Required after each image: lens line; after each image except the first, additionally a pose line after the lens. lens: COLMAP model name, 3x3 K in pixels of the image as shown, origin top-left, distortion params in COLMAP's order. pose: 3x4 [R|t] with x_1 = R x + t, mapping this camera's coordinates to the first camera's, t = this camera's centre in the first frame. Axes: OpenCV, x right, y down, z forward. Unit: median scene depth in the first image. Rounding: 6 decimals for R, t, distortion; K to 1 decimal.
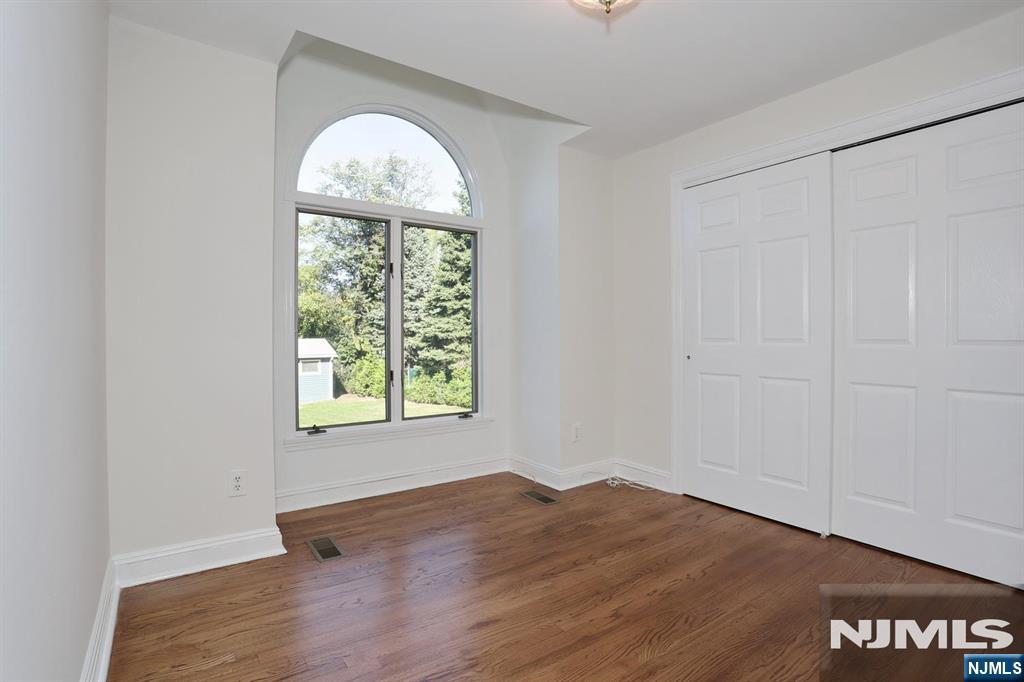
lens RADIAL K [[499.4, 0, 507.8], [0, 499.4, 337.2], [0, 0, 1]] dist [-0.073880, 0.035064]
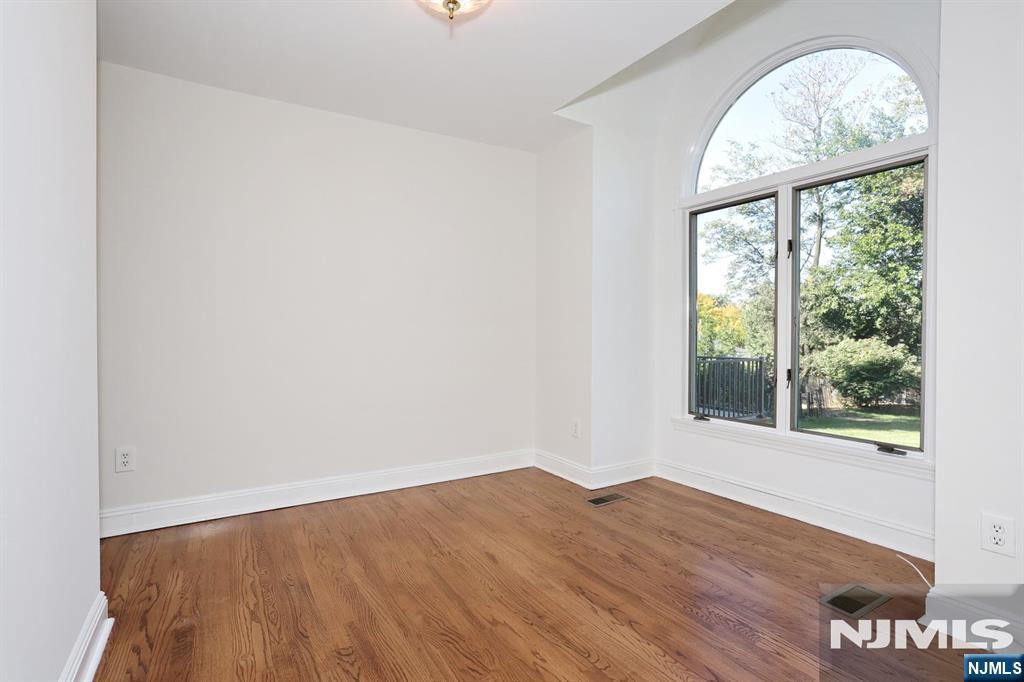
lens RADIAL K [[499.4, 0, 507.8], [0, 499.4, 337.2], [0, 0, 1]] dist [-0.073880, 0.035064]
pose [[-0.067248, 0.010348, -0.997683, 0.801568], [-0.009398, 0.999895, 0.011004, 0.011264], [0.997692, 0.010117, -0.067144, 0.757649]]
